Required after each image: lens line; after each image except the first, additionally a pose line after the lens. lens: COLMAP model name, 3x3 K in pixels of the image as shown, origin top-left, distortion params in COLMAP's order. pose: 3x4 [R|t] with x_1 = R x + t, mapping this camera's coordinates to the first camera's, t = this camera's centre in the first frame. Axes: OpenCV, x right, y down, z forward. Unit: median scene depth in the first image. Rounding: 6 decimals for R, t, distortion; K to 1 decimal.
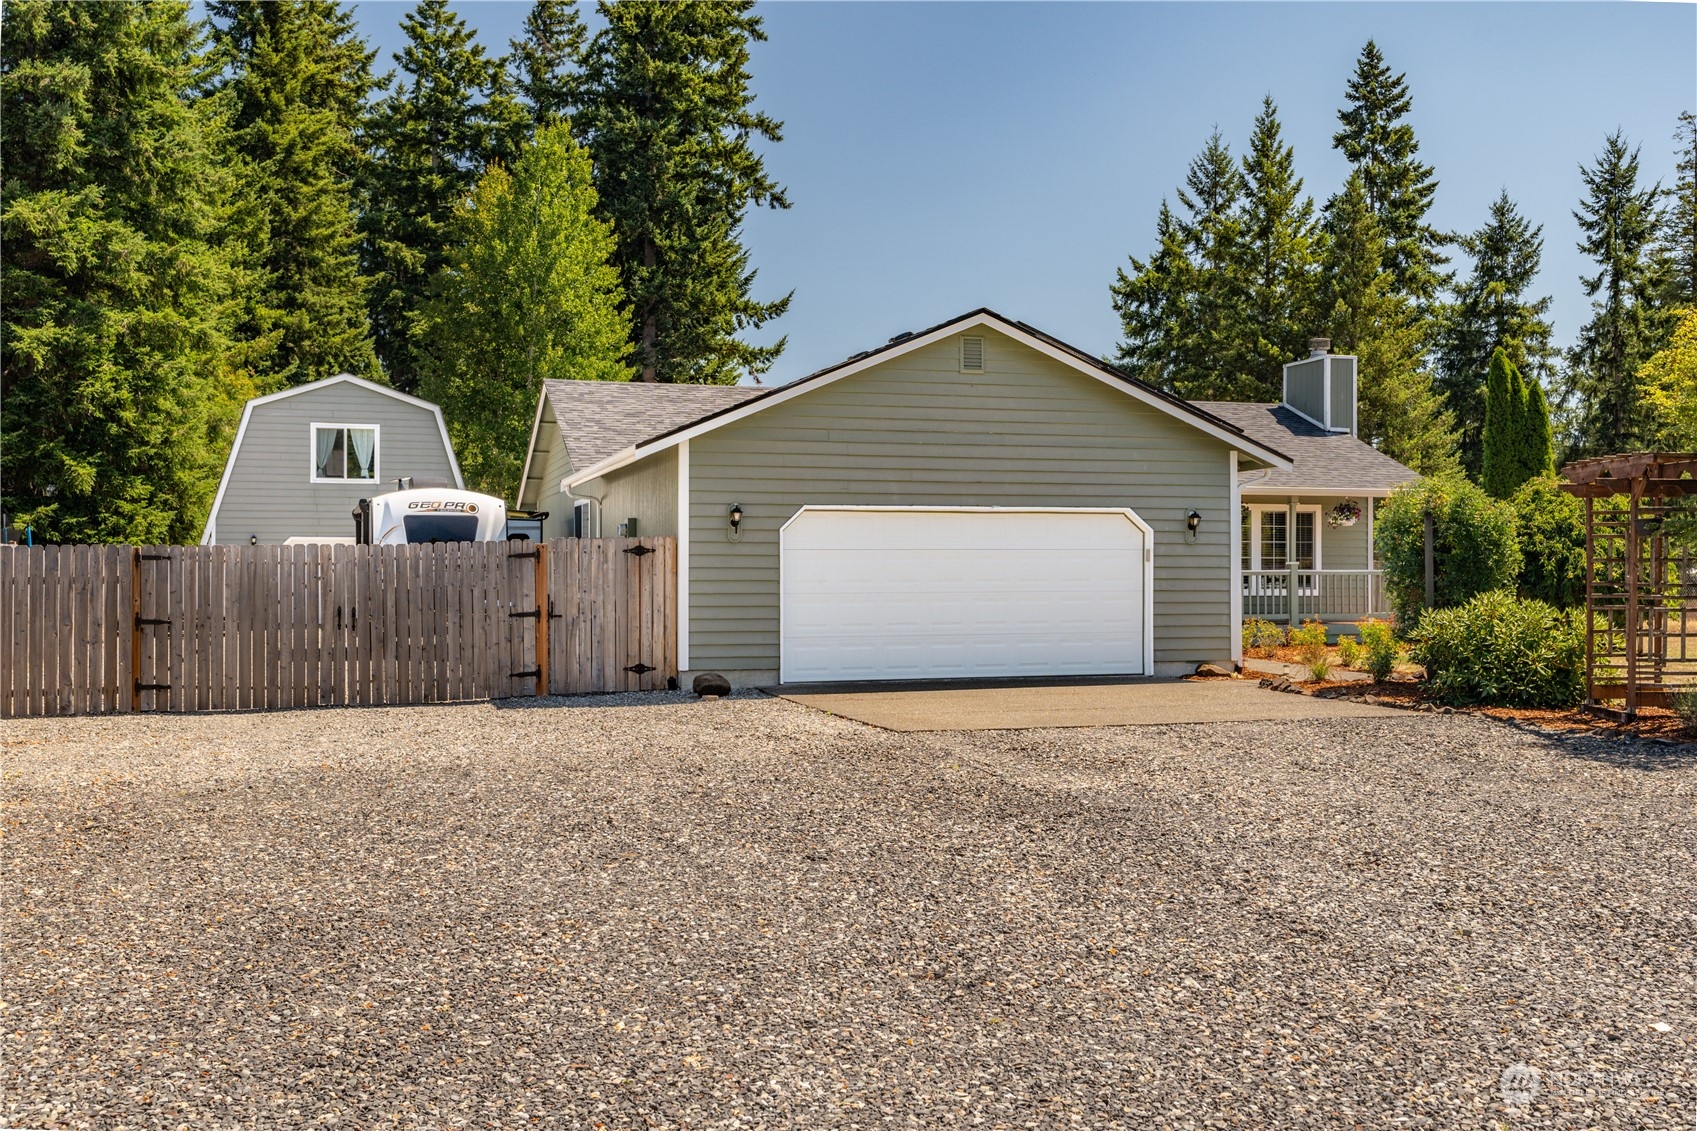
lens RADIAL K [[1692.3, 0, 858.4], [0, 1692.3, 608.8], [0, 0, 1]] dist [-0.010221, 0.000000]
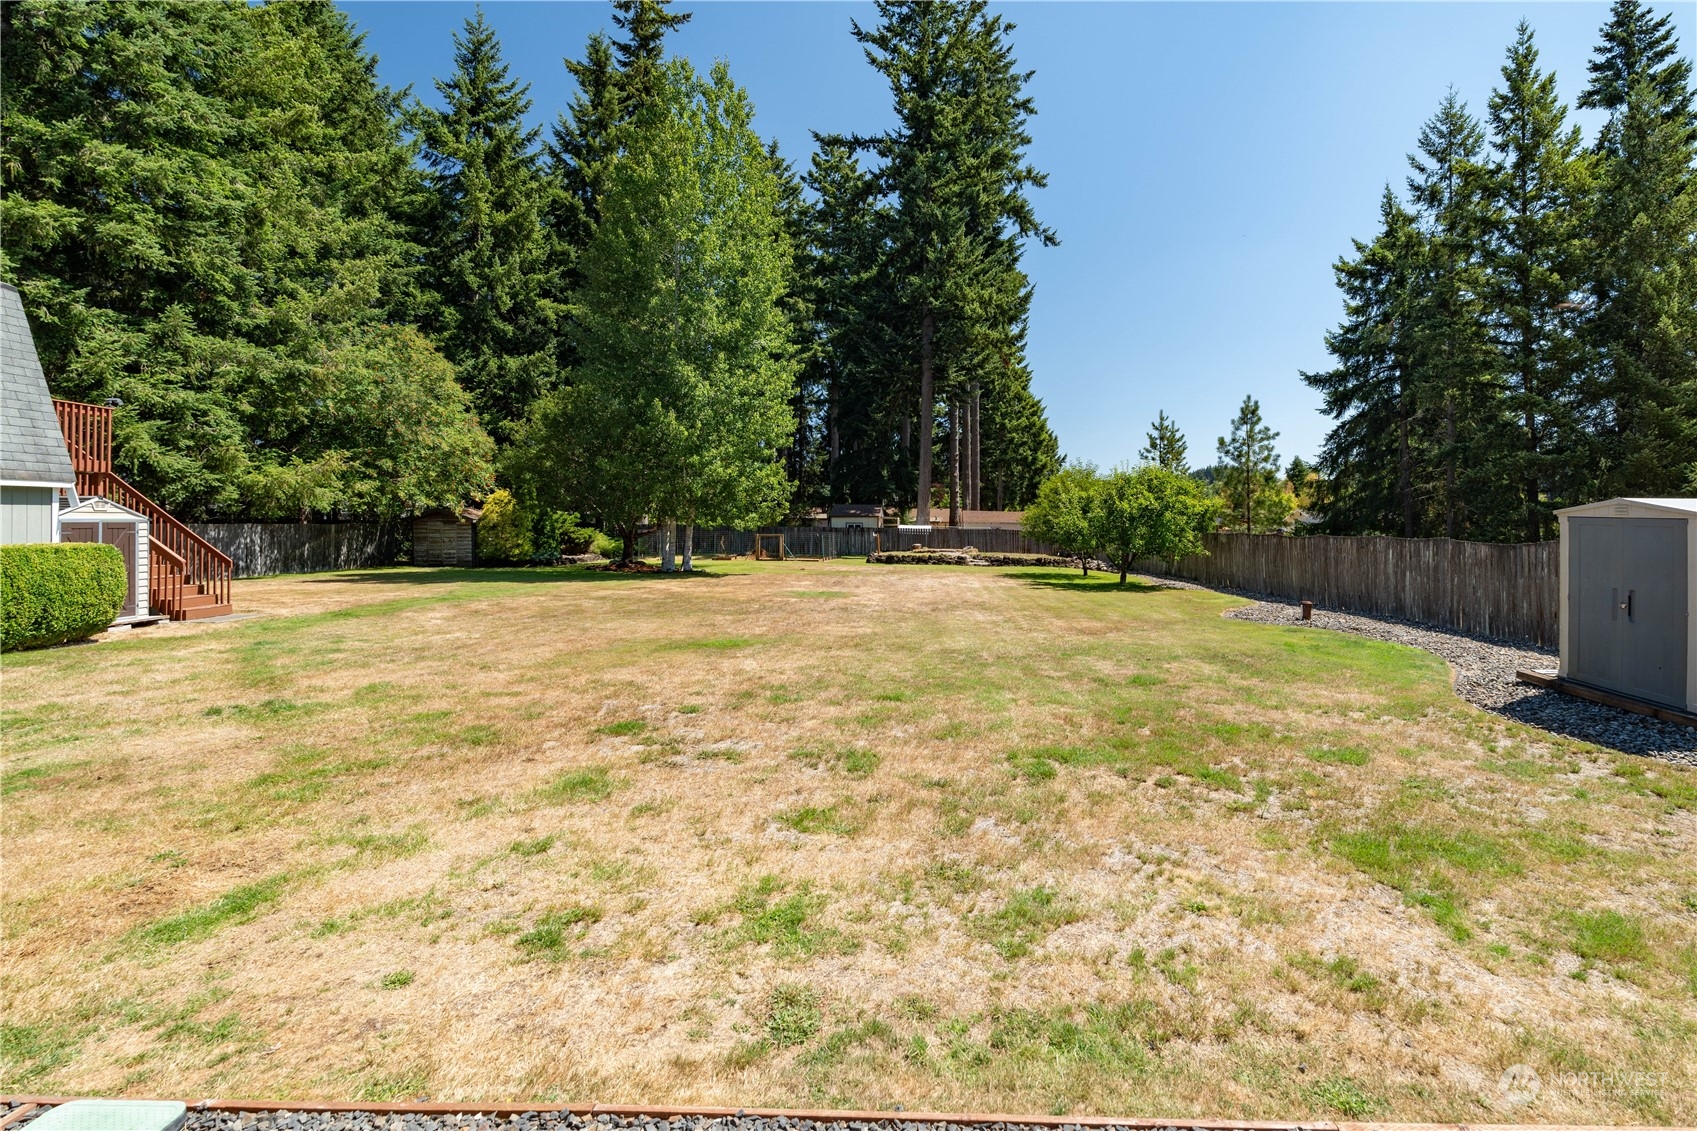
lens RADIAL K [[776.9, 0, 936.8], [0, 776.9, 508.5], [0, 0, 1]] dist [0.002329, -0.001617]
pose [[0.953278, -0.000511, -0.302094, 0.059385], [-0.009130, 0.999493, -0.030503, -0.016724], [0.301956, 0.031836, 0.952790, 0.473821]]
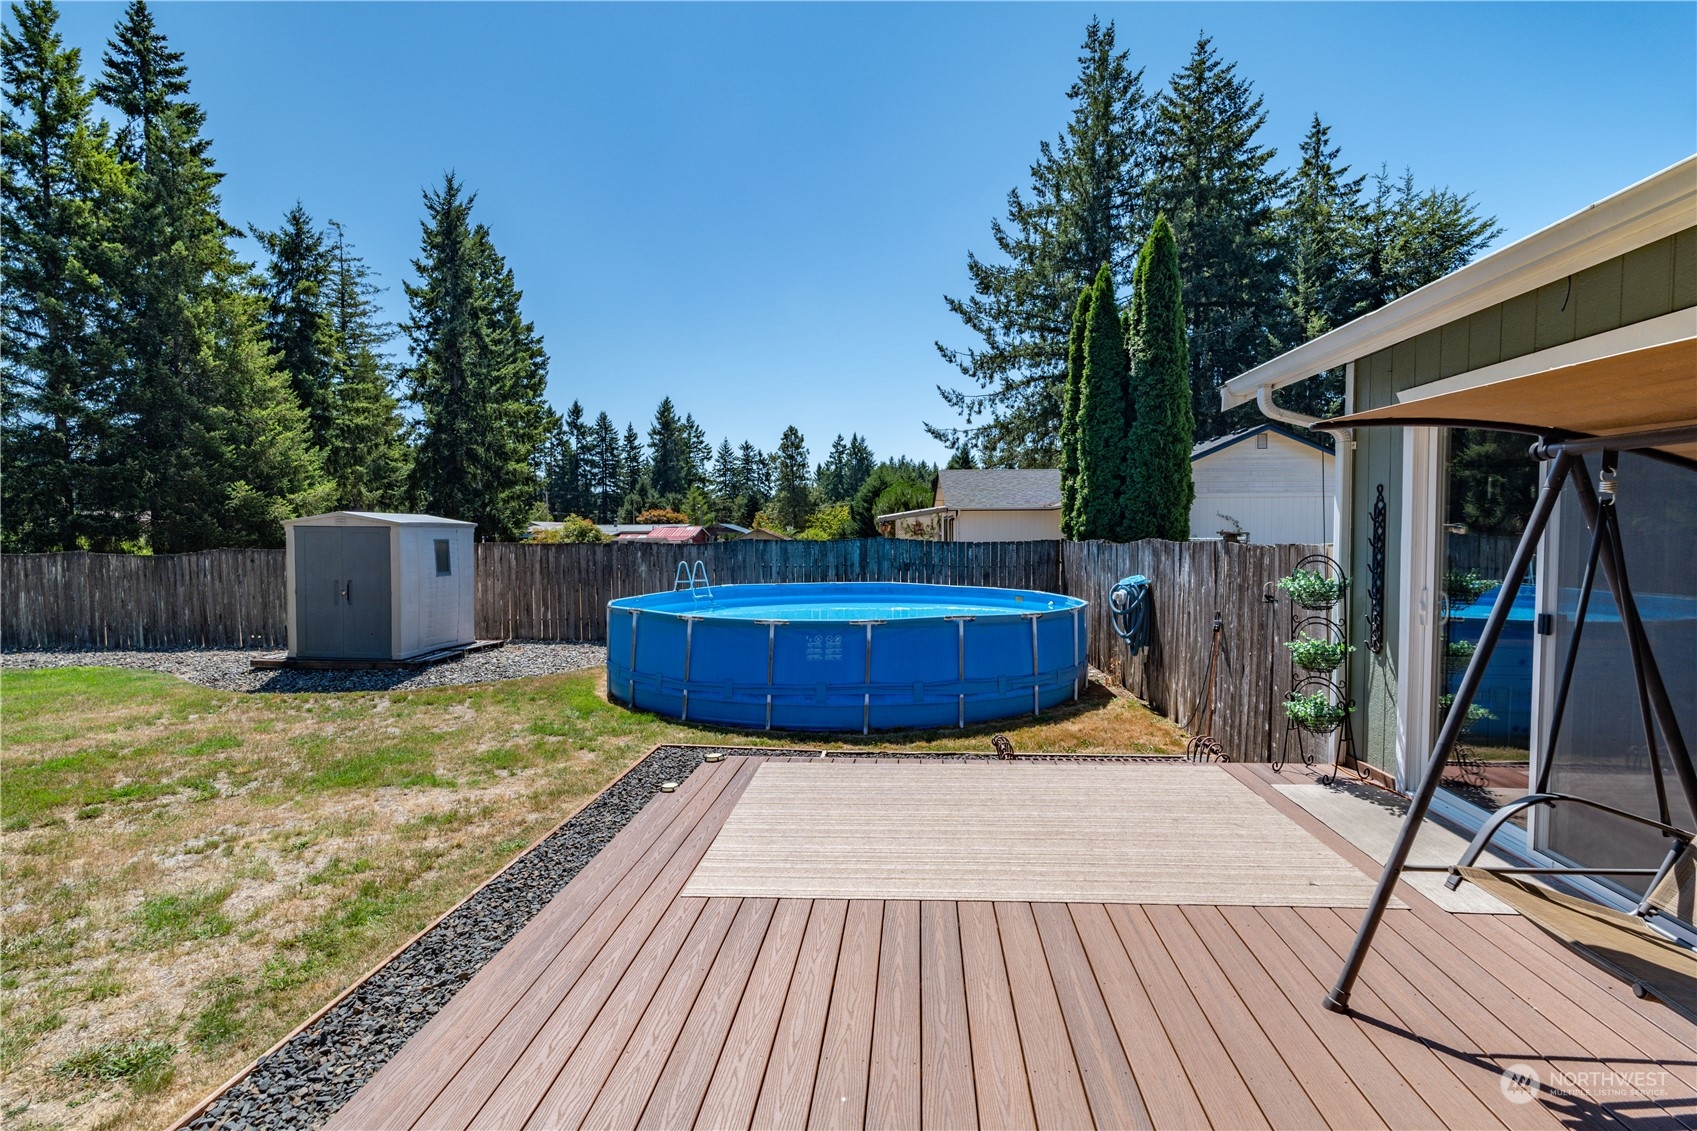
lens RADIAL K [[798.8, 0, 841.9], [0, 798.8, 559.0], [0, 0, 1]] dist [0.003702, 0.001146]
pose [[0.387094, -0.033604, 0.921428, 0.021818], [0.024182, 0.999362, 0.026288, -0.015440], [-0.921723, 0.012106, 0.387659, 0.465050]]
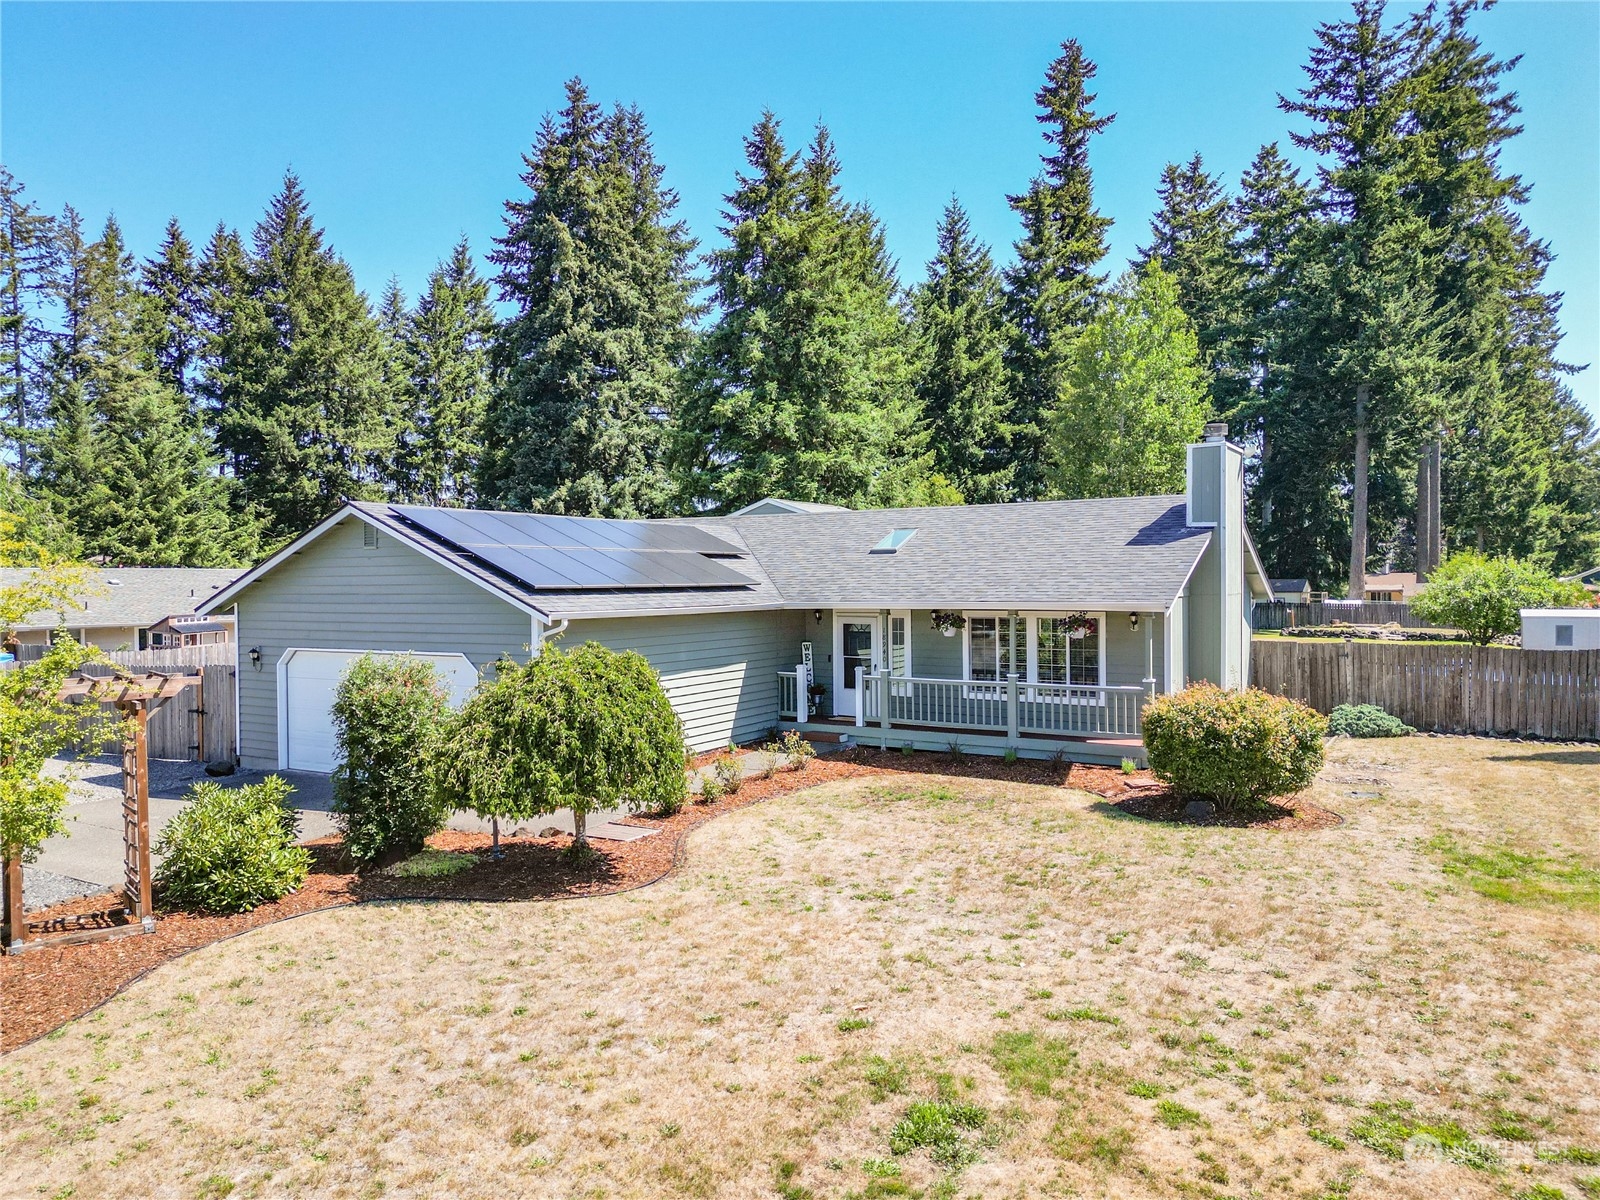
lens RADIAL K [[1133.0, 0, 793.4], [0, 1133.0, 638.8], [0, 0, 1]] dist [0.057178, -0.046231]
pose [[0.661071, 0.032499, -0.749619, 0.233257], [-0.003348, 0.999179, 0.040365, -0.025986], [0.750316, -0.024175, 0.660637, 0.161219]]
